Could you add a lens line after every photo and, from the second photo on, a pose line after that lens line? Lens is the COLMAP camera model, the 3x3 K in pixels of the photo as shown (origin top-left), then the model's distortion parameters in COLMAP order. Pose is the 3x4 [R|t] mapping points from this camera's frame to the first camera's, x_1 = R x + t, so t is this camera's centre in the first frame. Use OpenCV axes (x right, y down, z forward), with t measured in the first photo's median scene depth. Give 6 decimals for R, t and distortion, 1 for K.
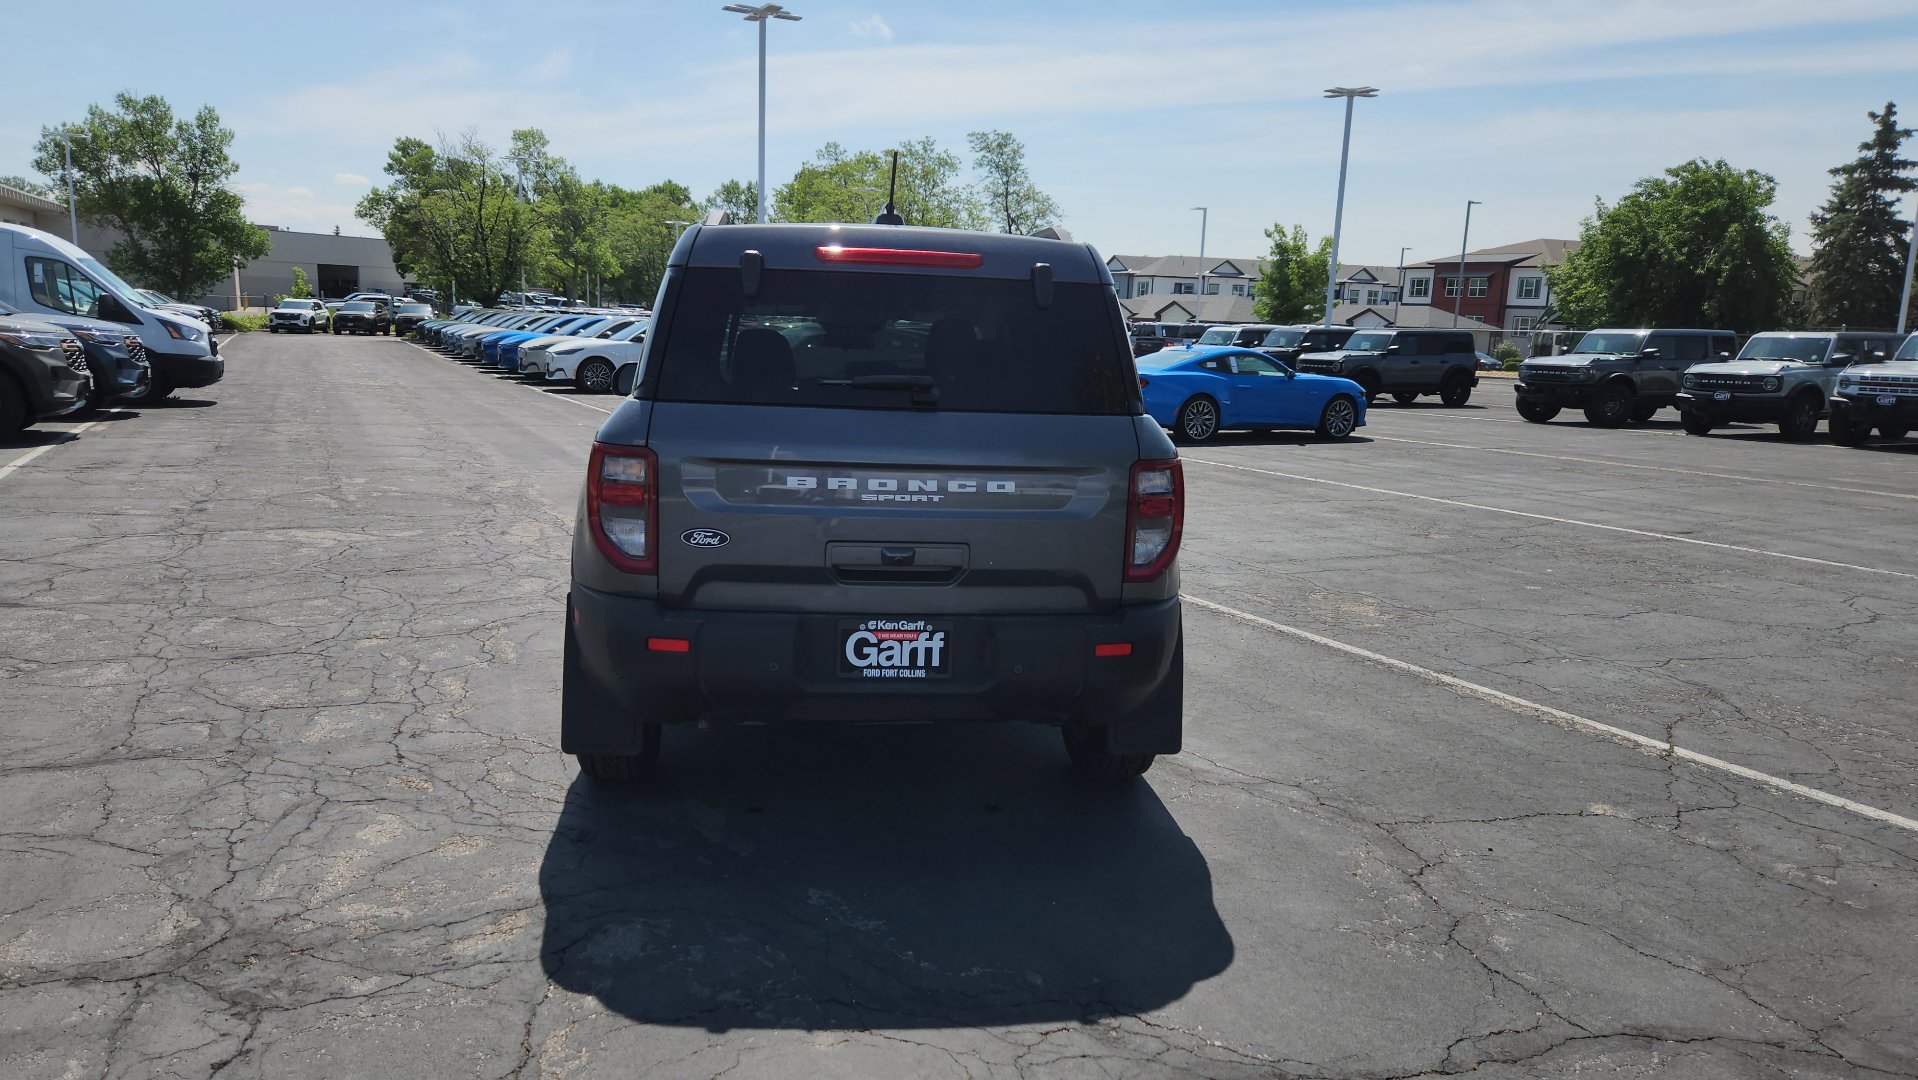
lens RADIAL K [[1279.7, 0, 915.9], [0, 1279.7, 553.9], [0, 0, 1]] dist [0.071136, -0.059432]
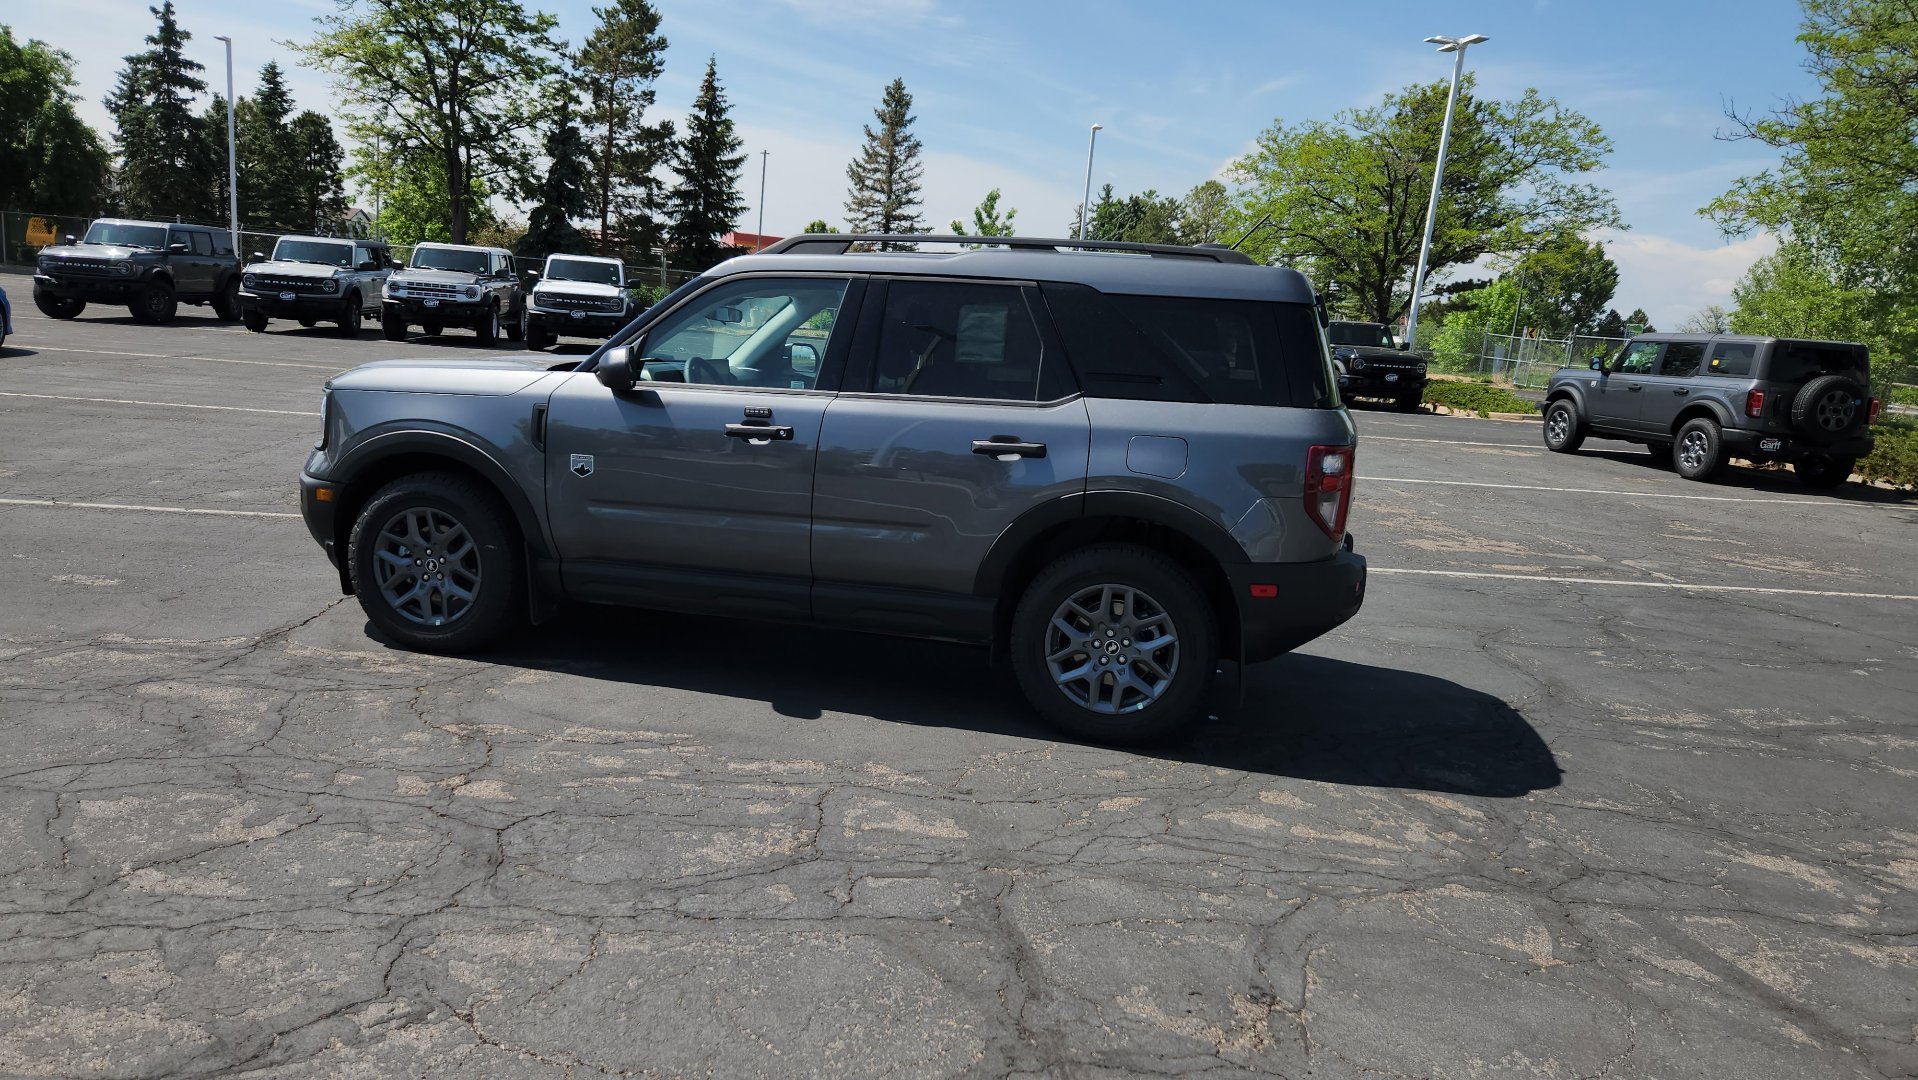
lens RADIAL K [[1272.5, 0, 933.5], [0, 1272.5, 555.8], [0, 0, 1]] dist [0.072087, -0.058175]
pose [[0.333011, -0.188257, 0.923939, -0.801564], [0.097922, 0.981473, 0.164686, -0.116041], [-0.937825, 0.035632, 0.345276, 0.474396]]
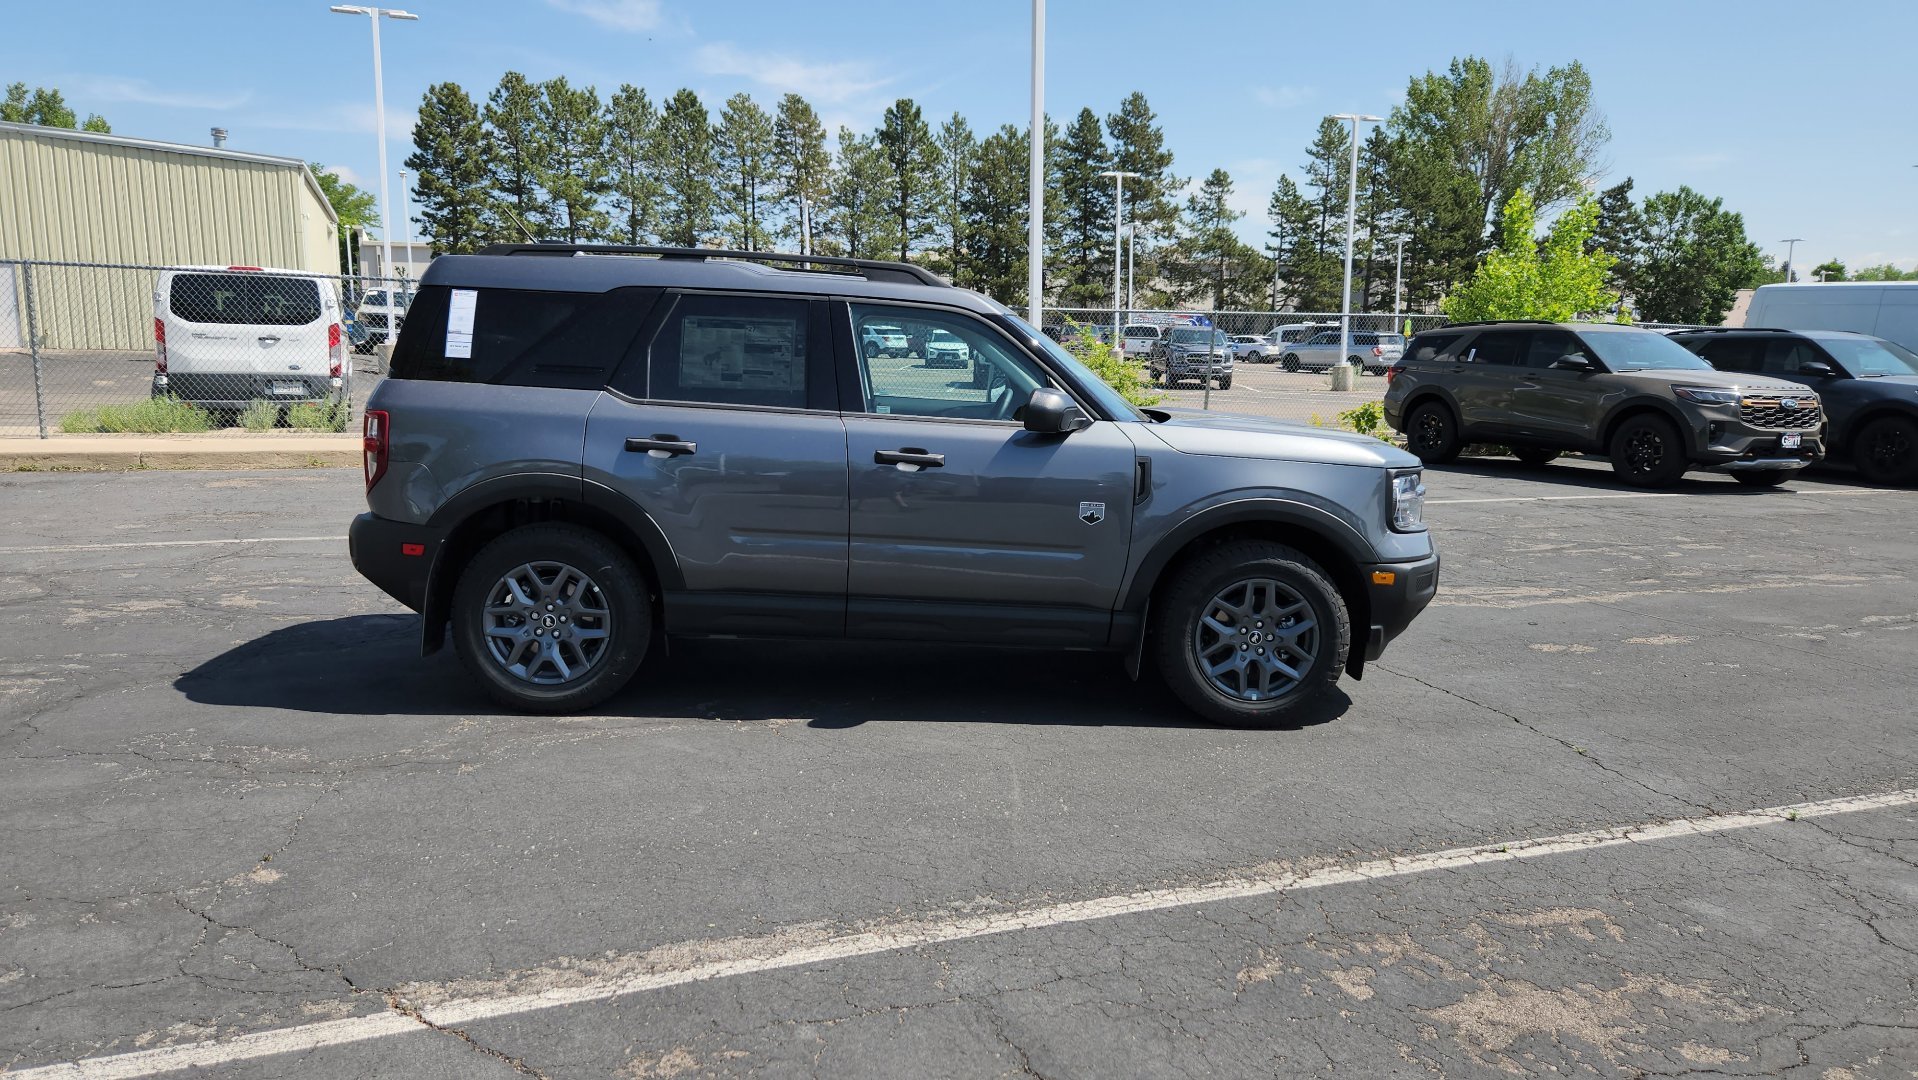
lens RADIAL K [[1283.1, 0, 922.9], [0, 1283.1, 531.0], [0, 0, 1]] dist [0.072734, -0.063774]
pose [[-0.076143, 0.108138, -0.991216, 0.810947], [-0.193127, 0.973677, 0.121060, -0.121749], [0.978215, 0.200648, -0.053254, 0.886641]]
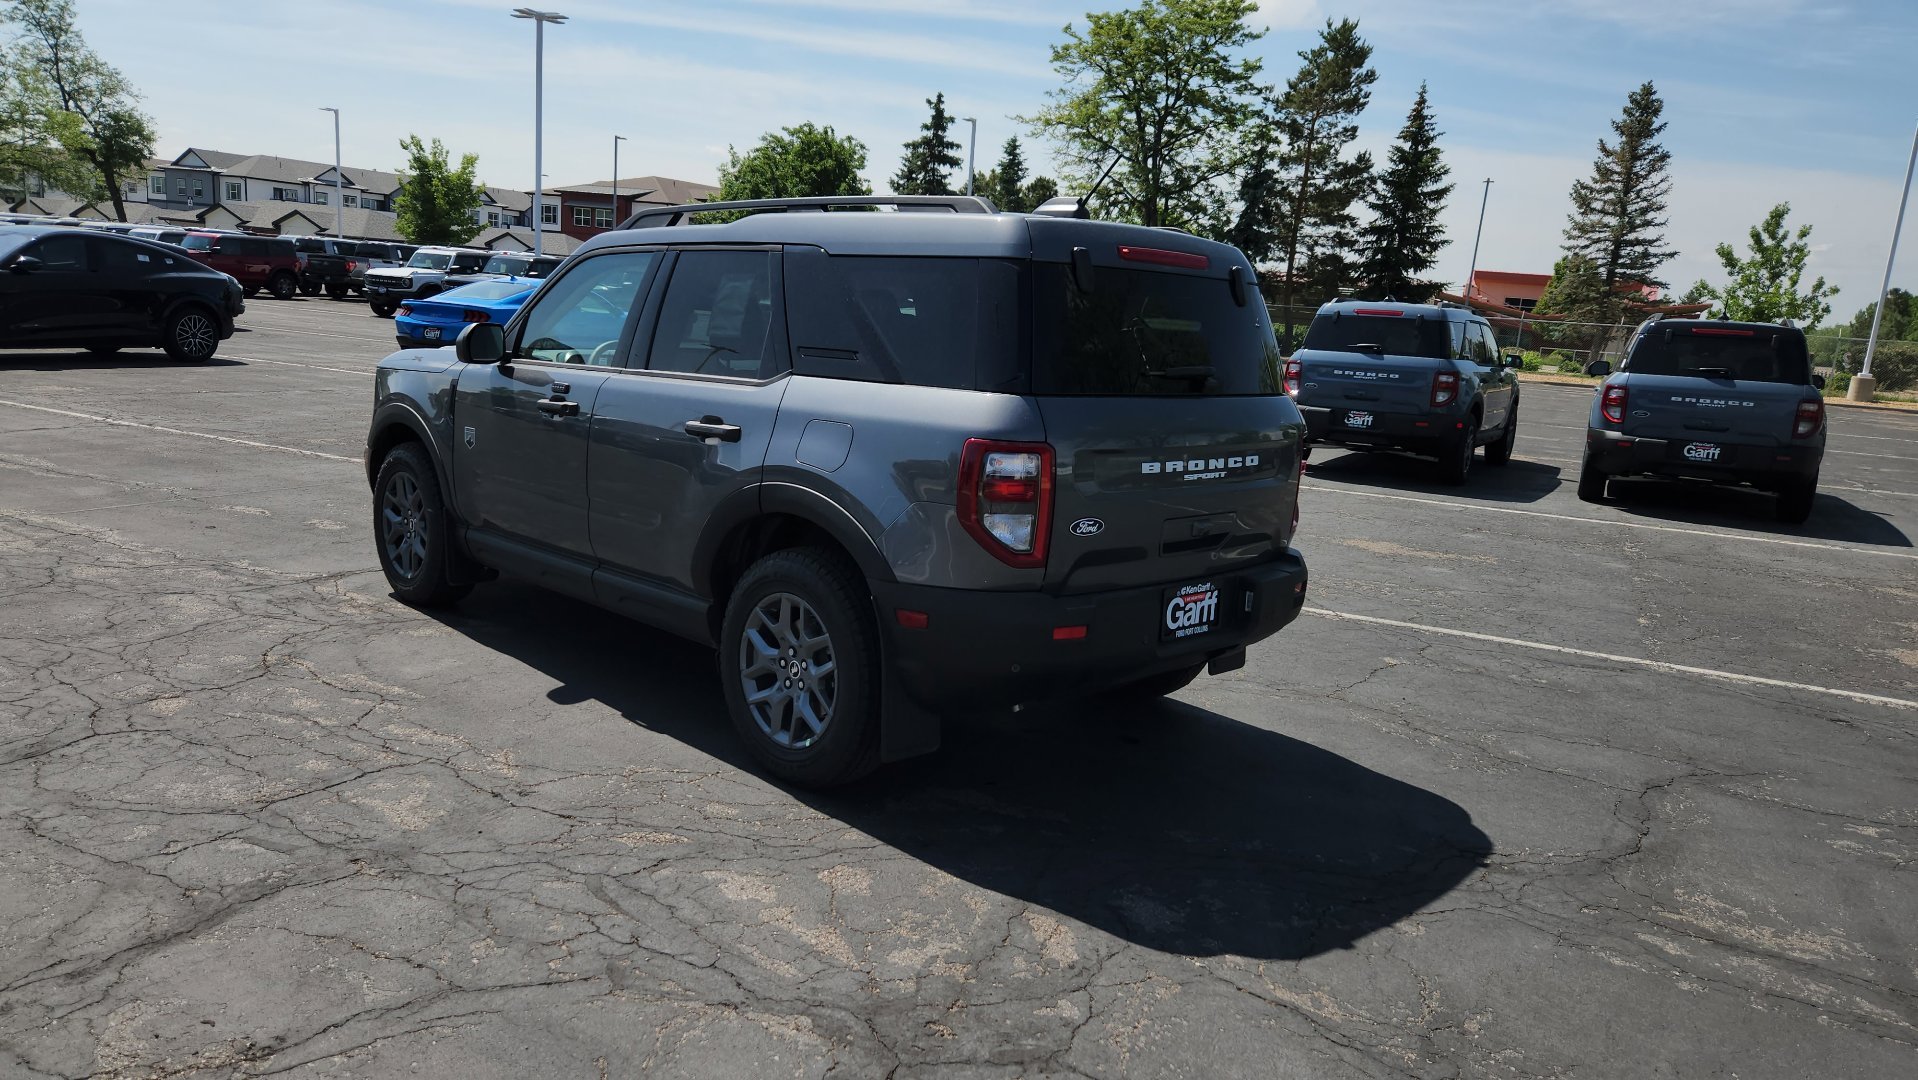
lens RADIAL K [[1278.7, 0, 936.2], [0, 1278.7, 565.9], [0, 0, 1]] dist [0.072771, -0.058399]
pose [[0.783598, -0.106726, 0.612033, -0.451523], [0.065570, 0.993839, 0.089355, -0.041083], [-0.617799, -0.029887, 0.785768, 0.128002]]
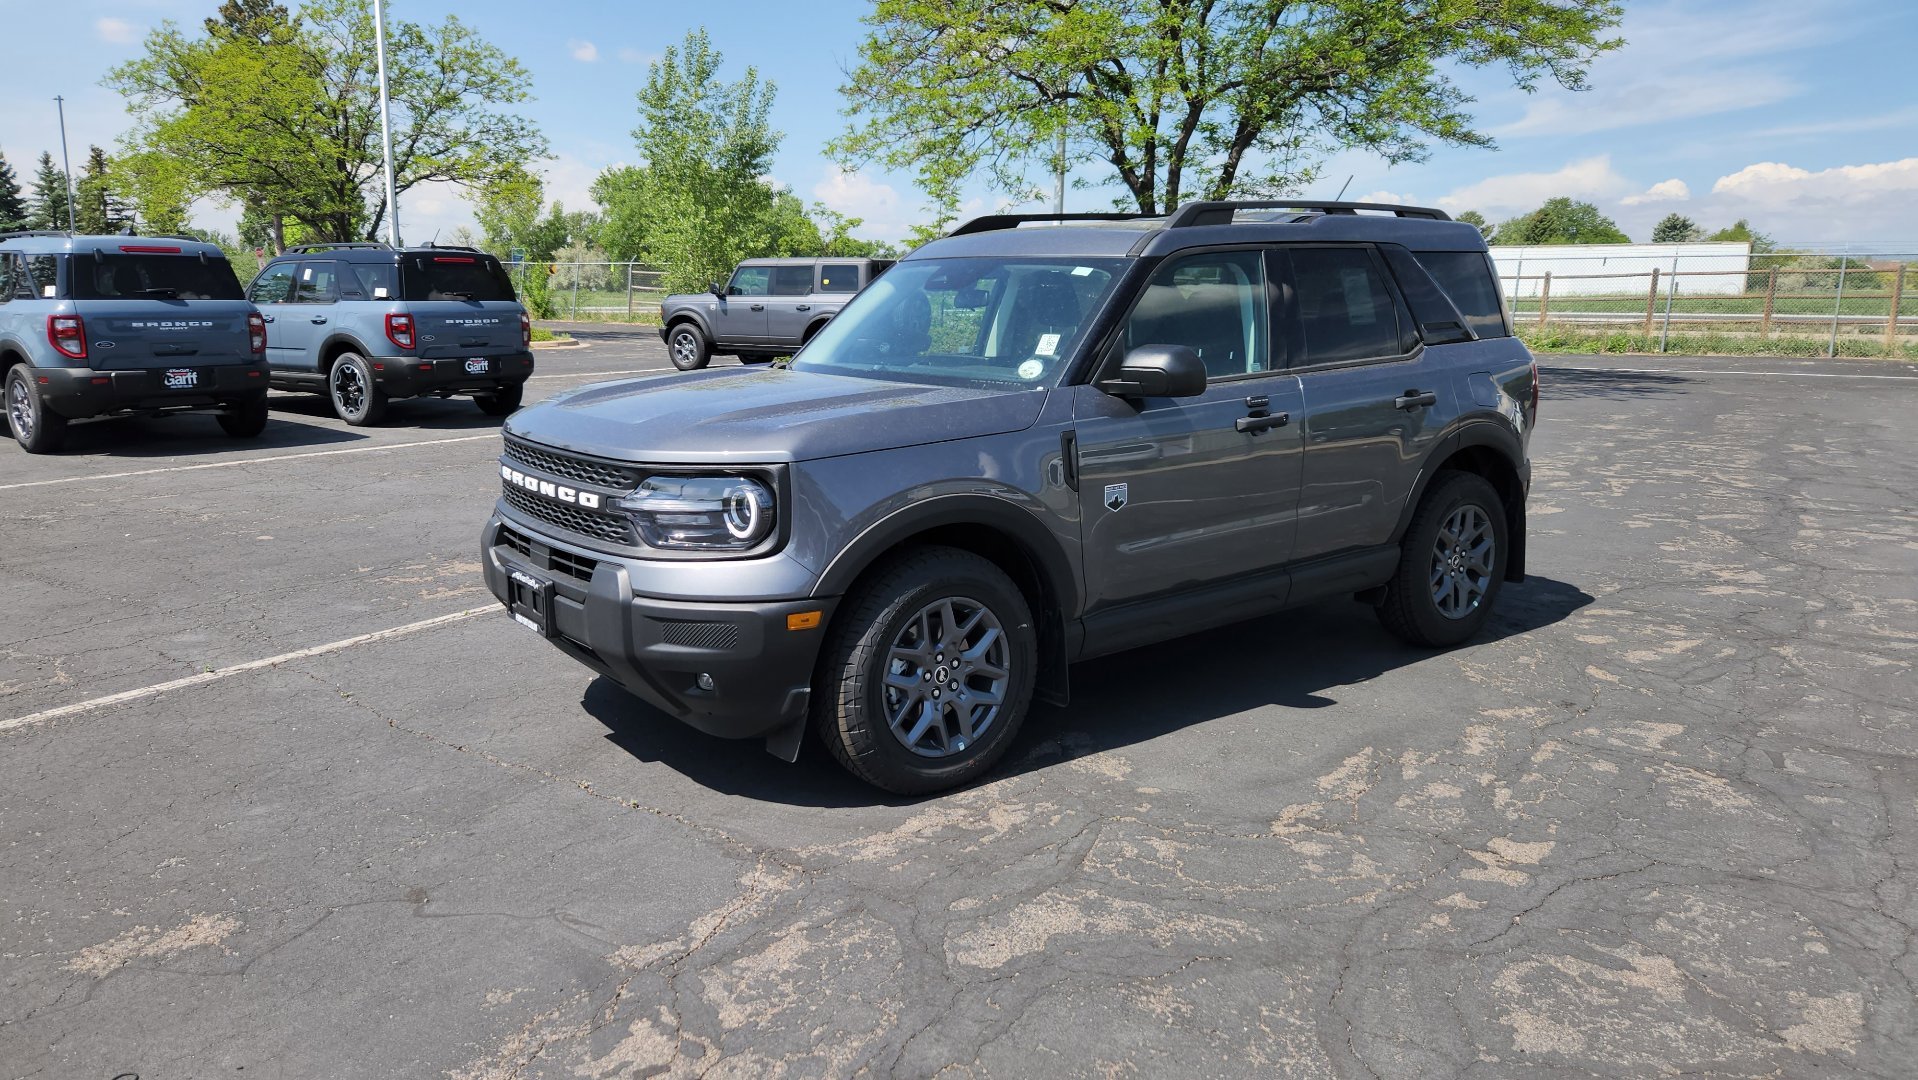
lens RADIAL K [[1279.1, 0, 899.4], [0, 1279.1, 573.9], [0, 0, 1]] dist [0.070019, -0.057094]
pose [[-0.507445, -0.225777, 0.831579, -0.640919], [0.119236, 0.937380, 0.327263, -0.240176], [-0.853394, 0.265222, -0.448748, 1.270618]]
